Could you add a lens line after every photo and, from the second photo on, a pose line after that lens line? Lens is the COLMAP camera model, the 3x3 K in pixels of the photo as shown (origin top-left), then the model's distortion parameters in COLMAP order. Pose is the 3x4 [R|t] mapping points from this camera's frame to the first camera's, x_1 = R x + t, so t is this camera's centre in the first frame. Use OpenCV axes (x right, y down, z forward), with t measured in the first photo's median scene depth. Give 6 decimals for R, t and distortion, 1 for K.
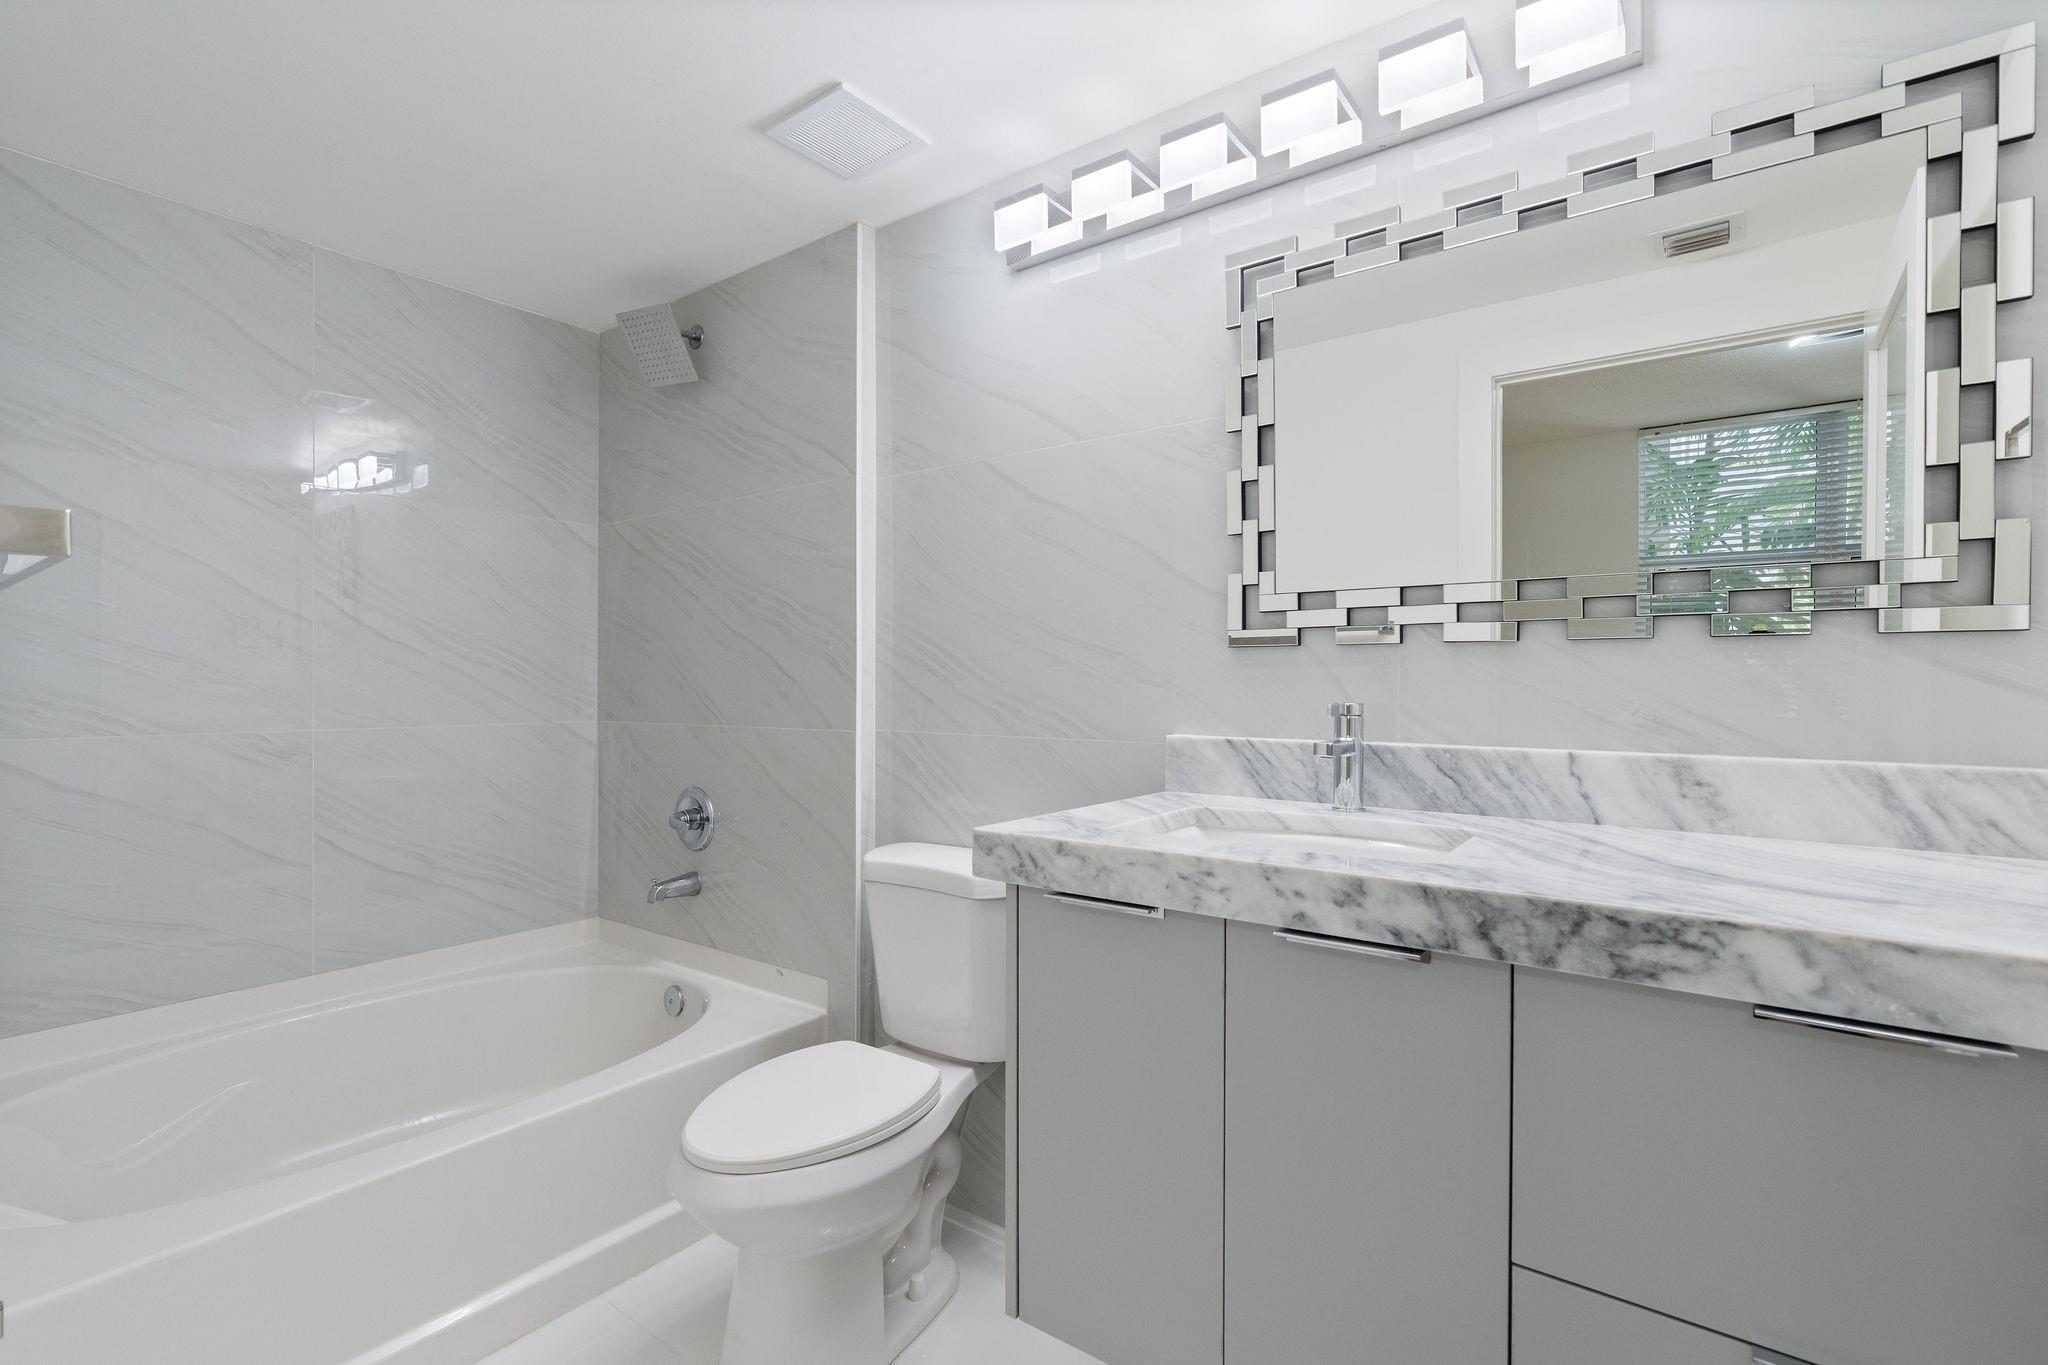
lens RADIAL K [[934.2, 0, 1023.3], [0, 934.2, 685.6], [0, 0, 1]] dist [-0.003876, 0.001012]
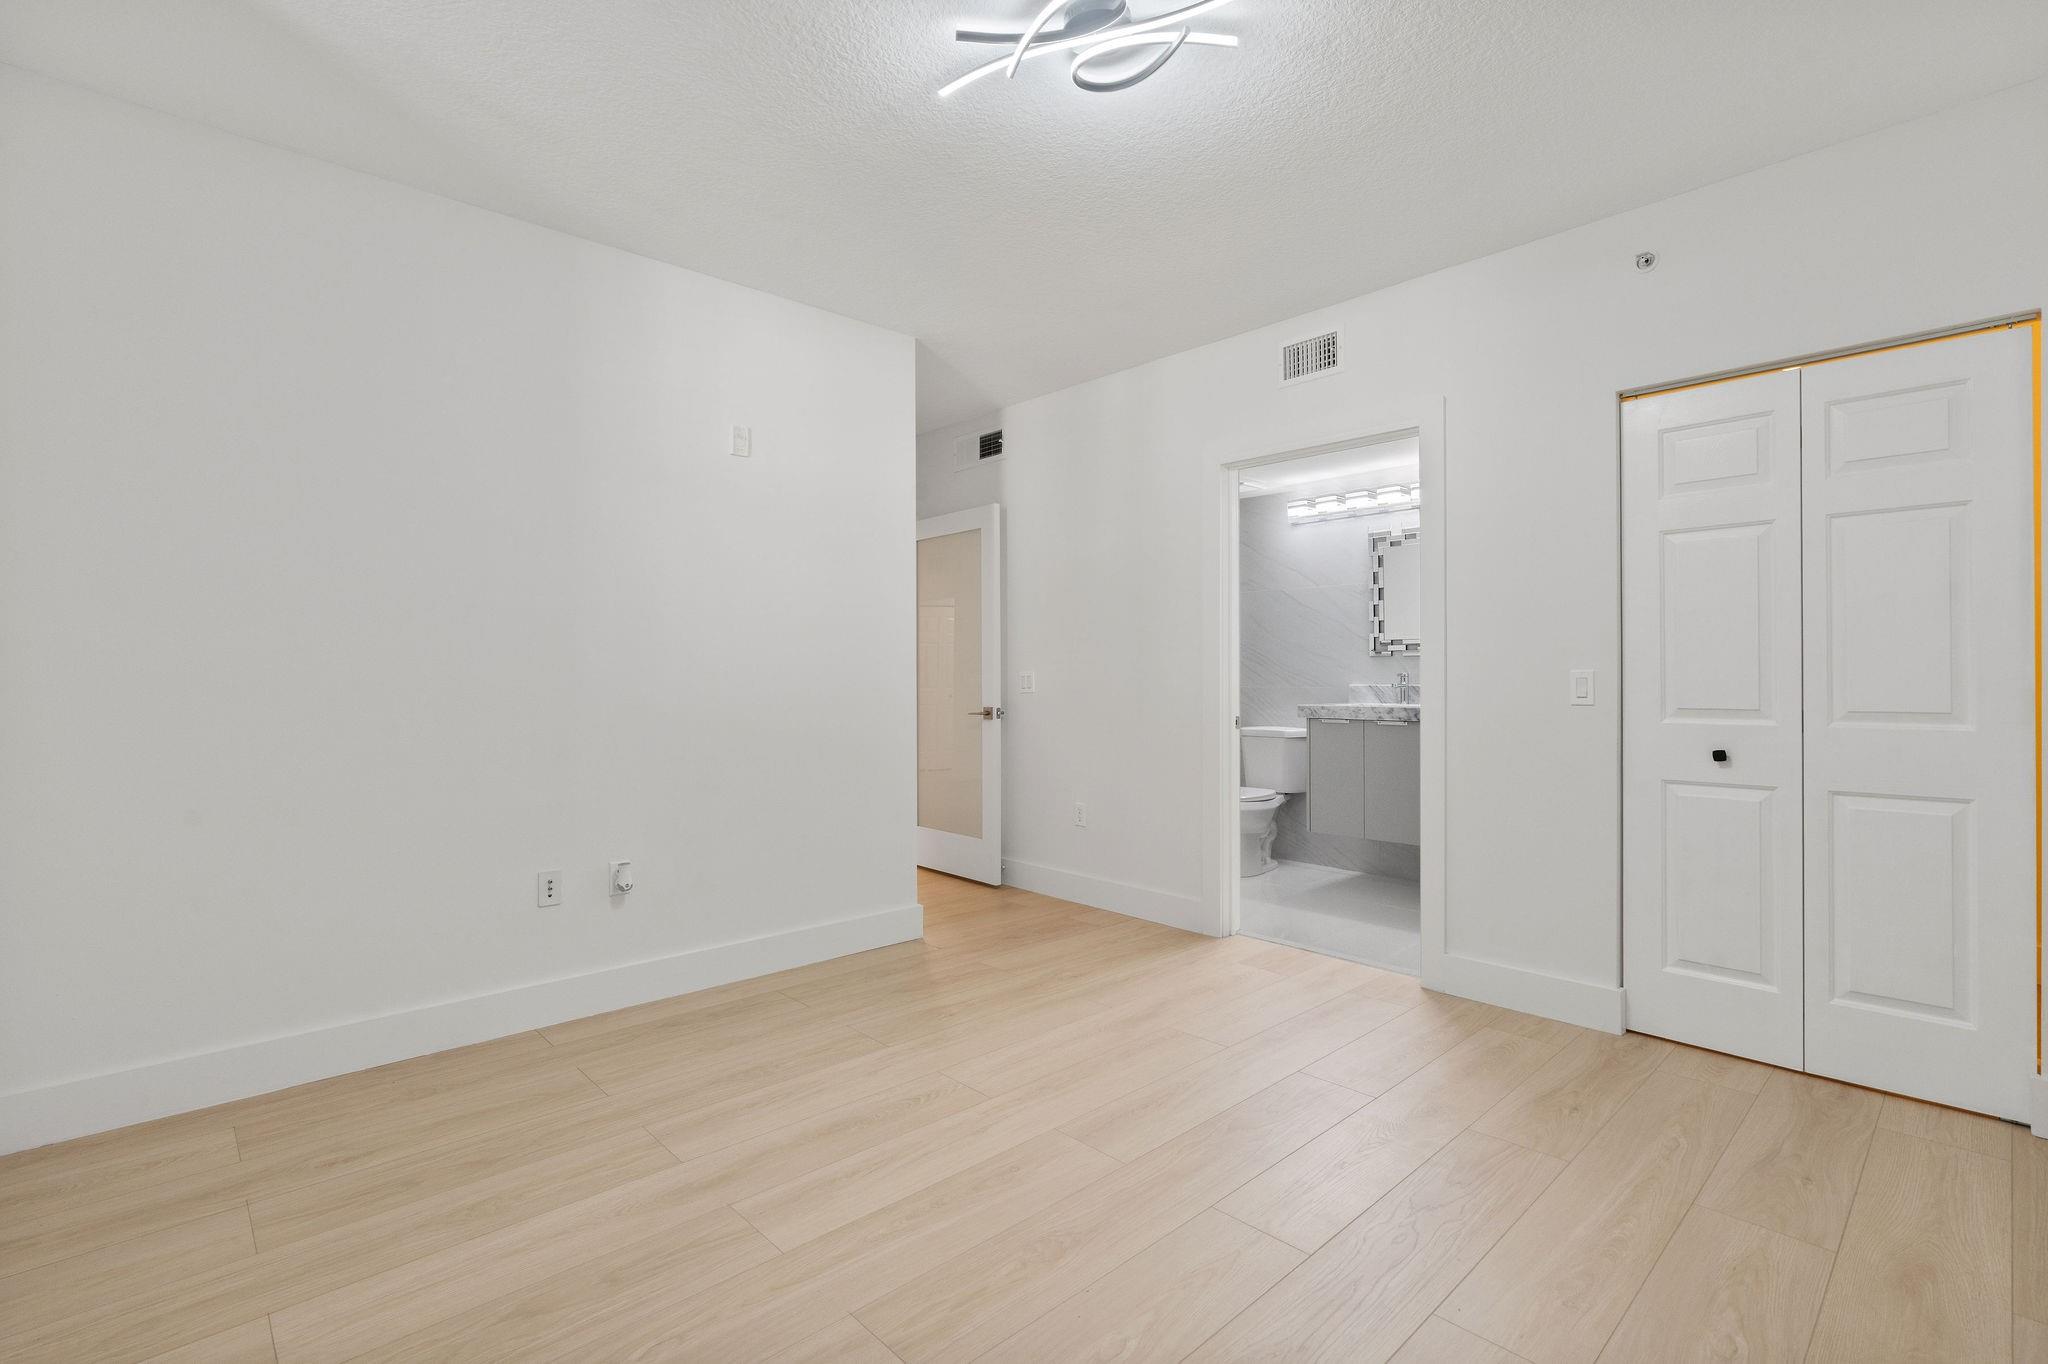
lens RADIAL K [[934.2, 0, 1023.3], [0, 934.2, 685.1], [0, 0, 1]] dist [-0.003876, 0.001012]
pose [[0.983536, -0.004015, -0.180669, -0.377146], [0.004385, 0.999989, 0.001652, 0.046858], [0.180661, -0.002417, 0.983542, -2.409805]]
